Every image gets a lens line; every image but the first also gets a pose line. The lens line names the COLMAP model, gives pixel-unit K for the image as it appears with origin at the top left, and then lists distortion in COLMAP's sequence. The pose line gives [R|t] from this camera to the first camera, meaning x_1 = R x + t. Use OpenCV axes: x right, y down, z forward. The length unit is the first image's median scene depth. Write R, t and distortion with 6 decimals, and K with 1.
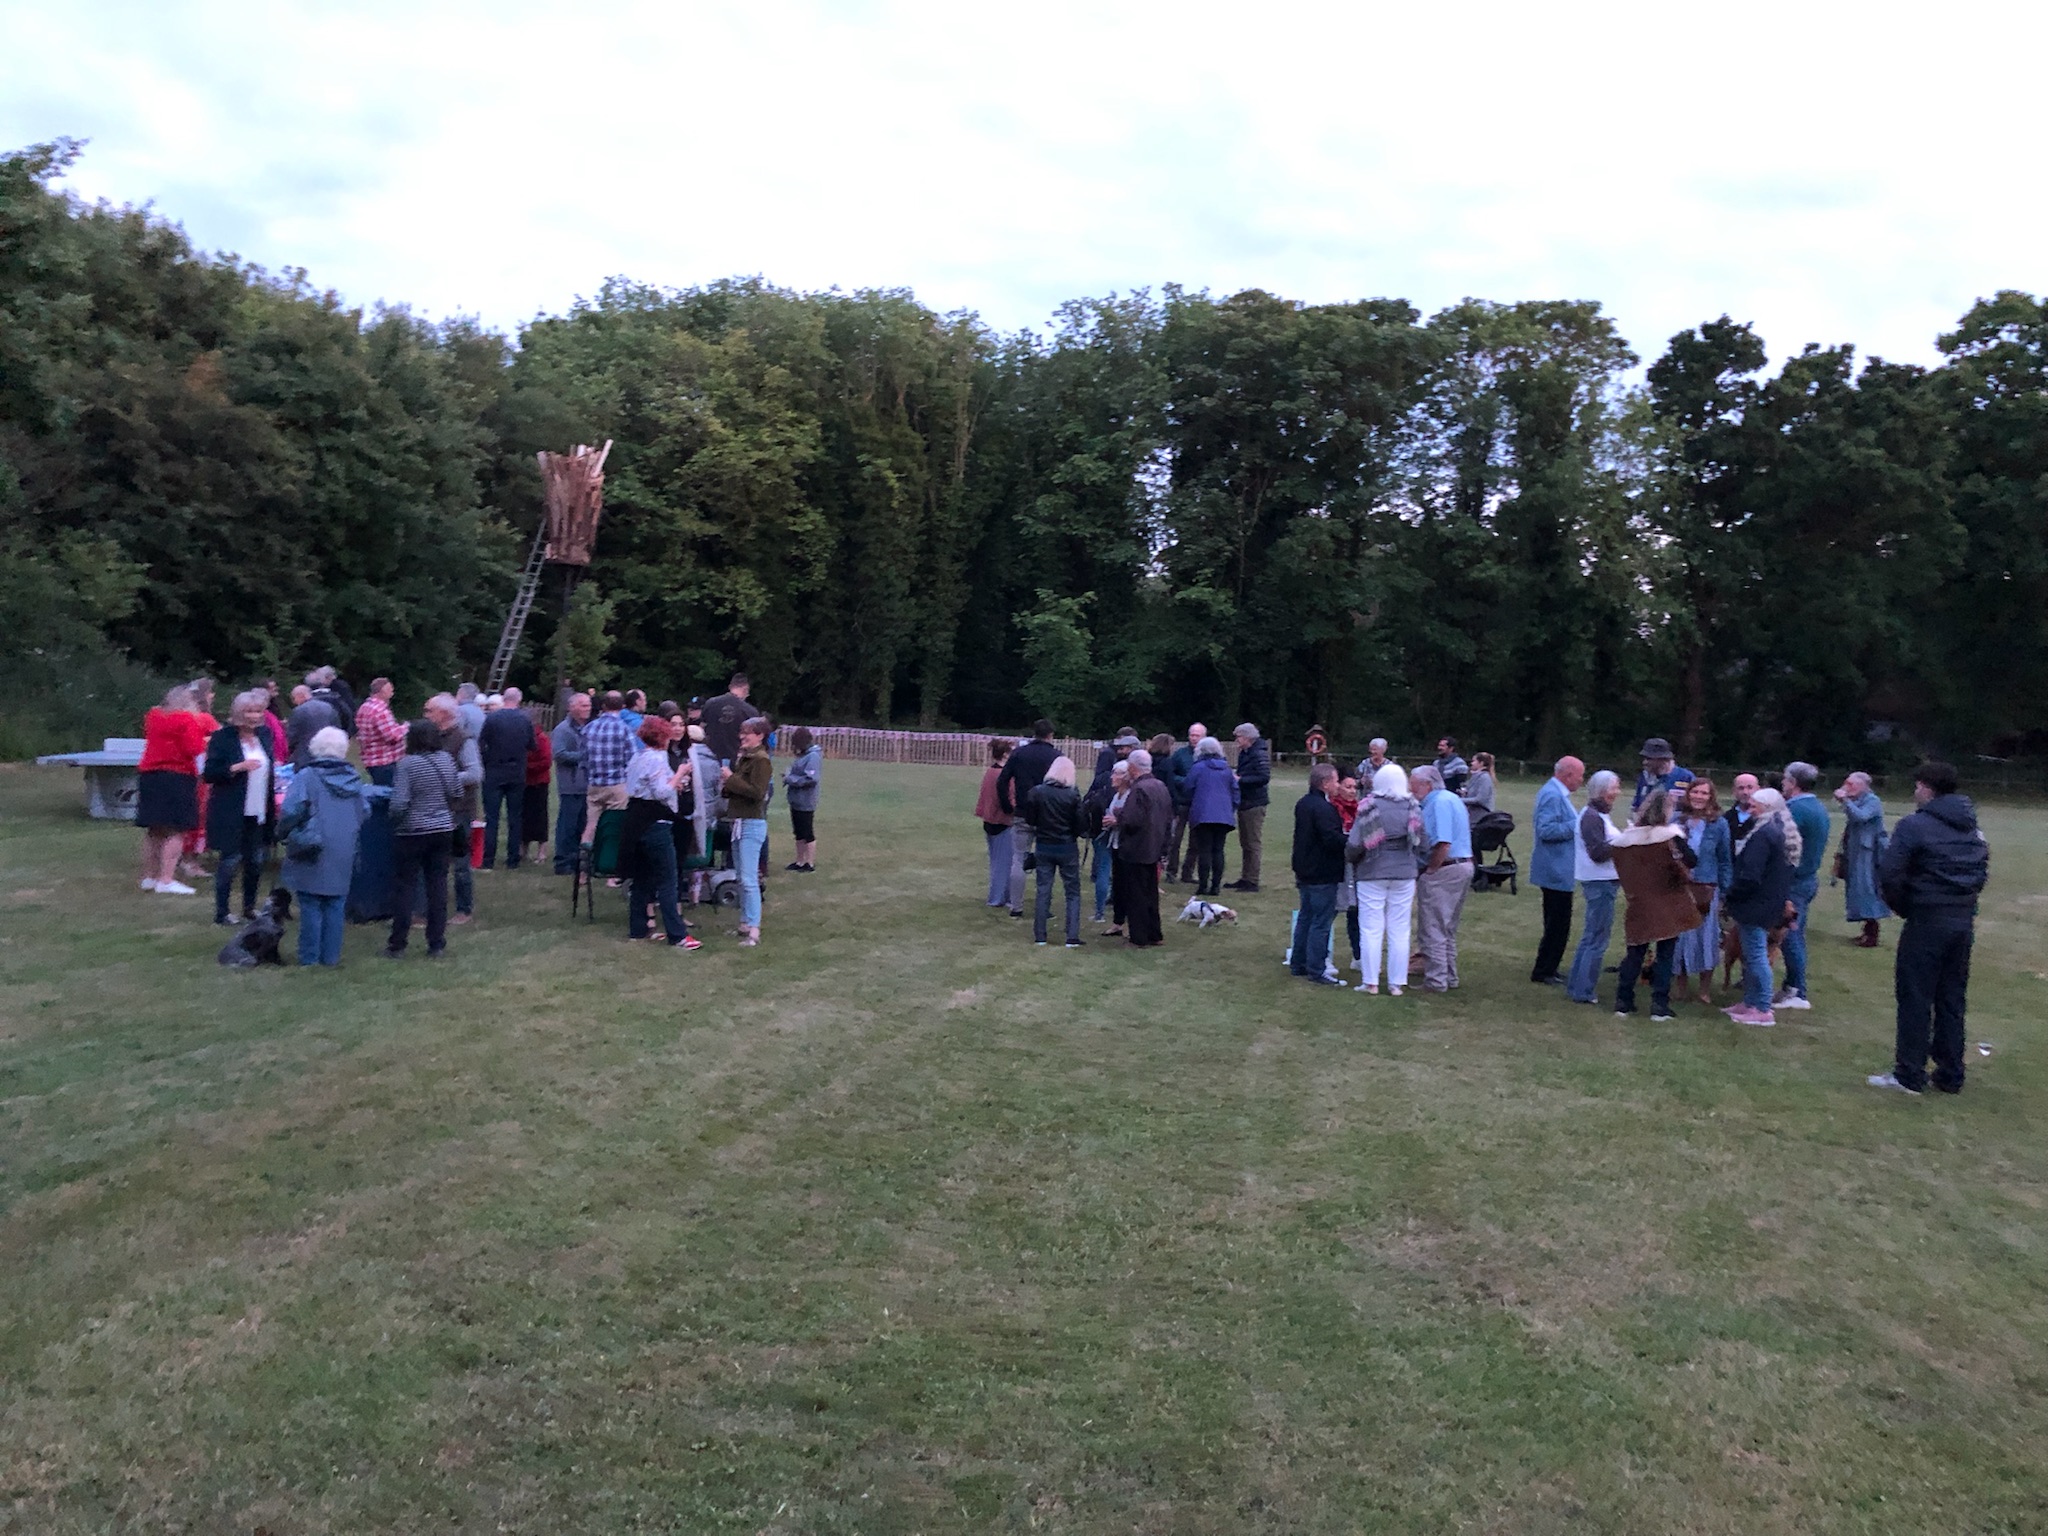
lens RADIAL K [[1660.6, 0, 1031.3], [0, 1660.6, 736.4], [0, 0, 1]] dist [-0.010658, 0.094234]
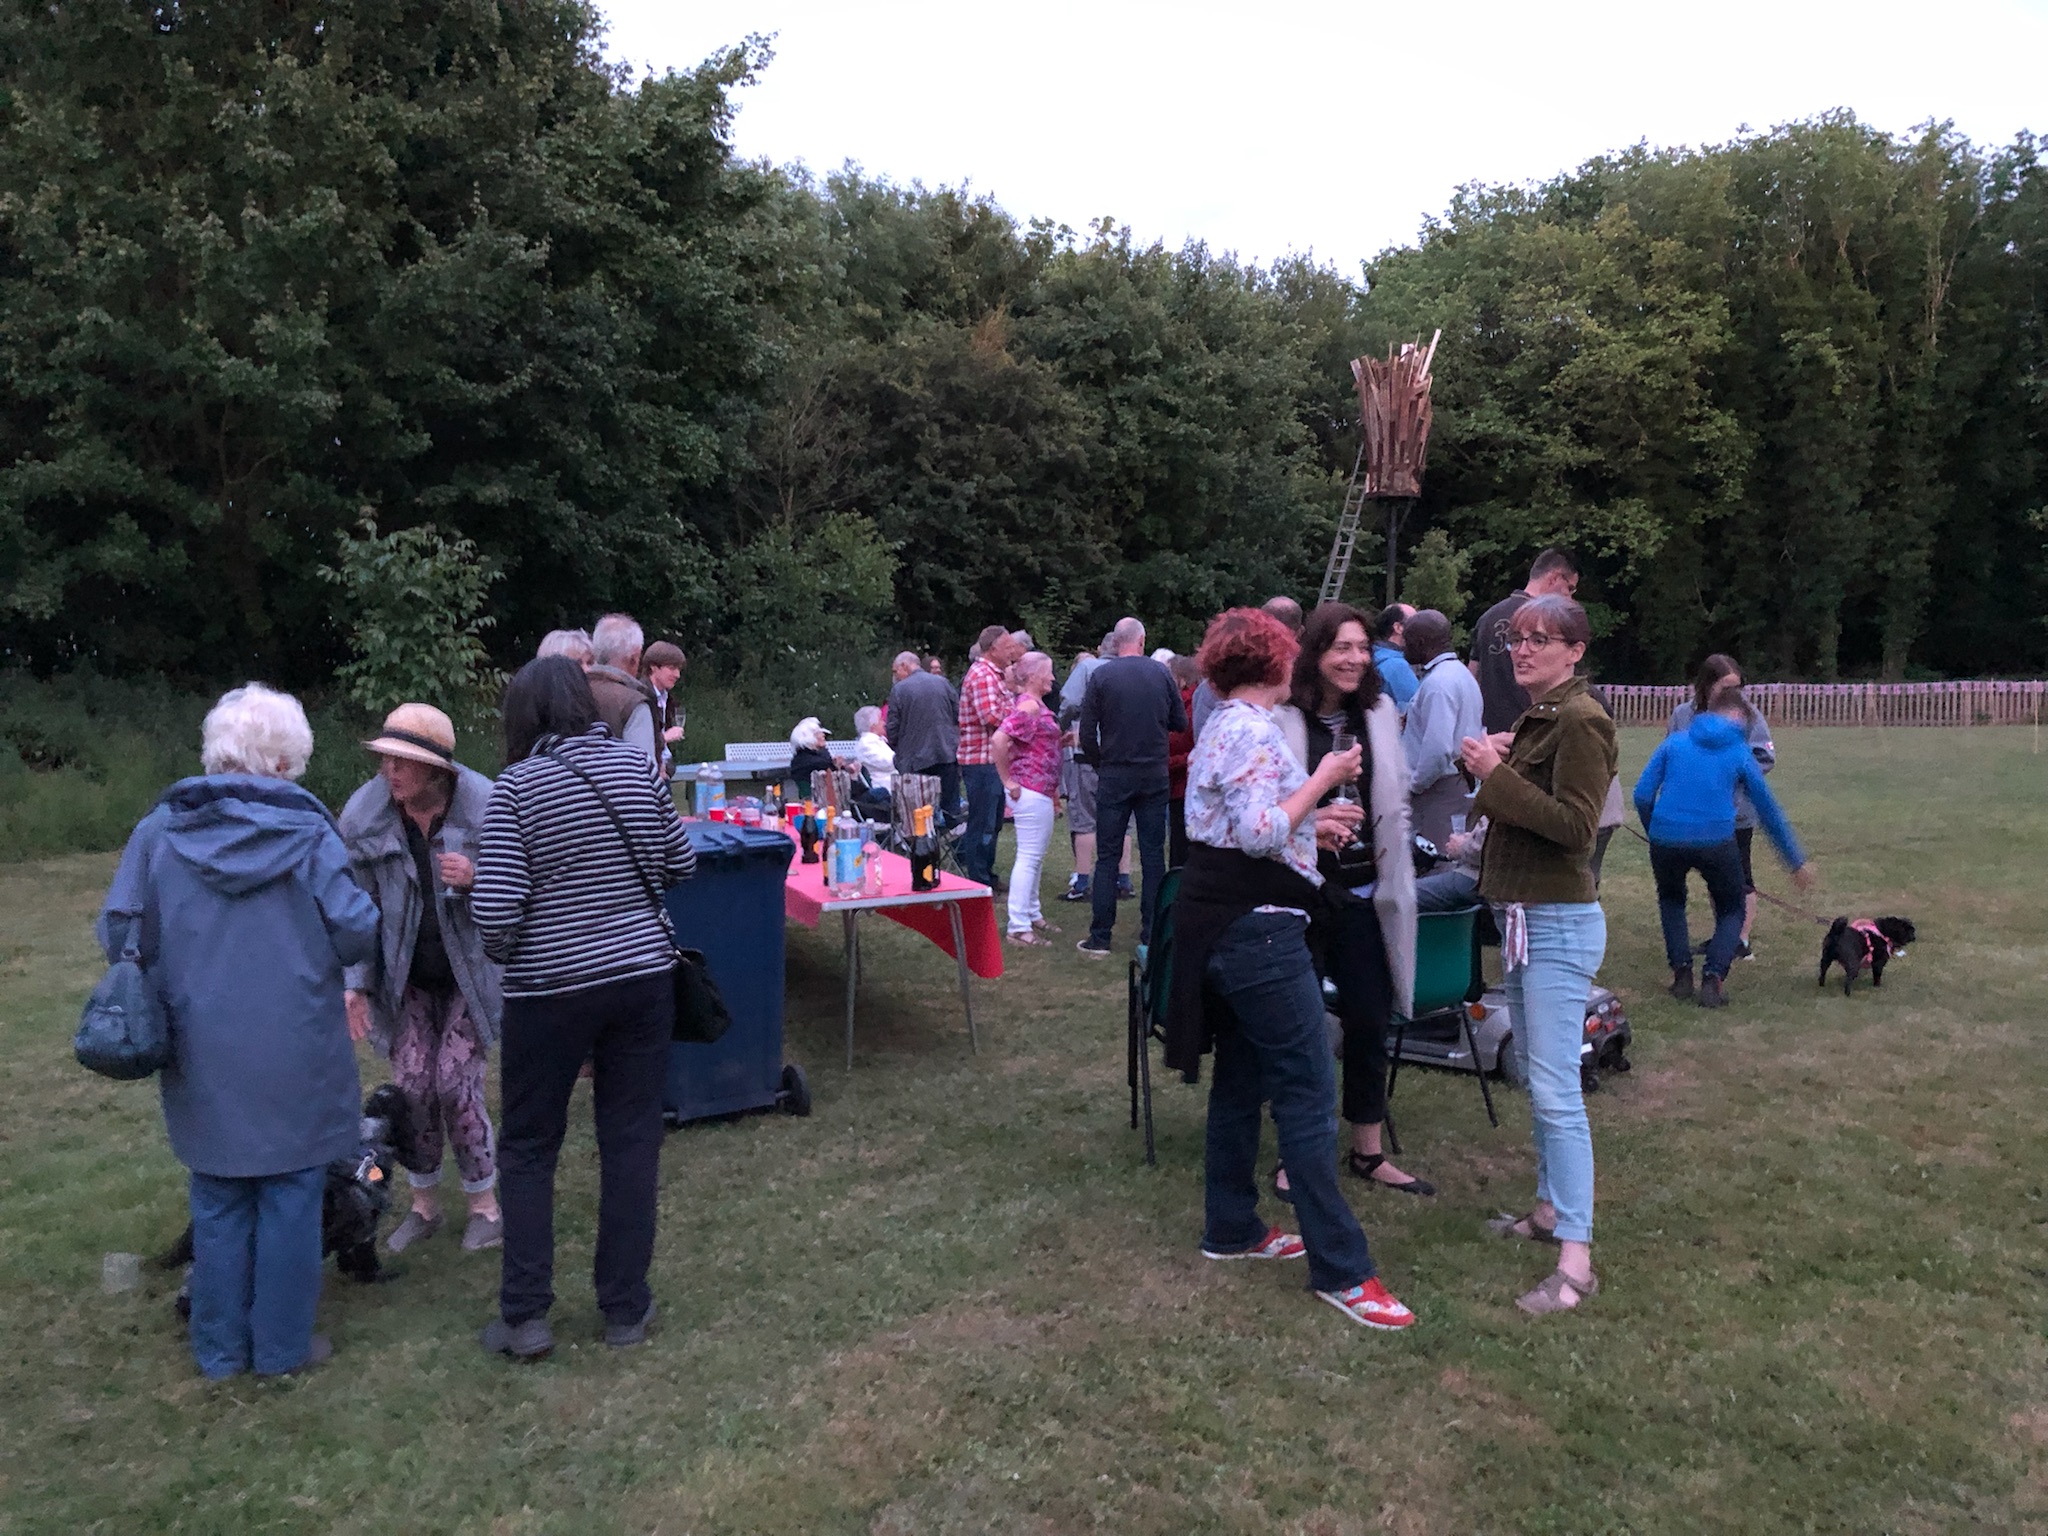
lens RADIAL K [[1664.2, 0, 1023.7], [0, 1664.2, 840.4], [0, 0, 1]] dist [-0.043857, 0.084829]
pose [[0.859481, -0.020837, -0.510742, -0.019870], [0.057583, 0.996756, 0.056236, 0.002912], [0.507914, -0.077744, 0.857893, 0.145116]]
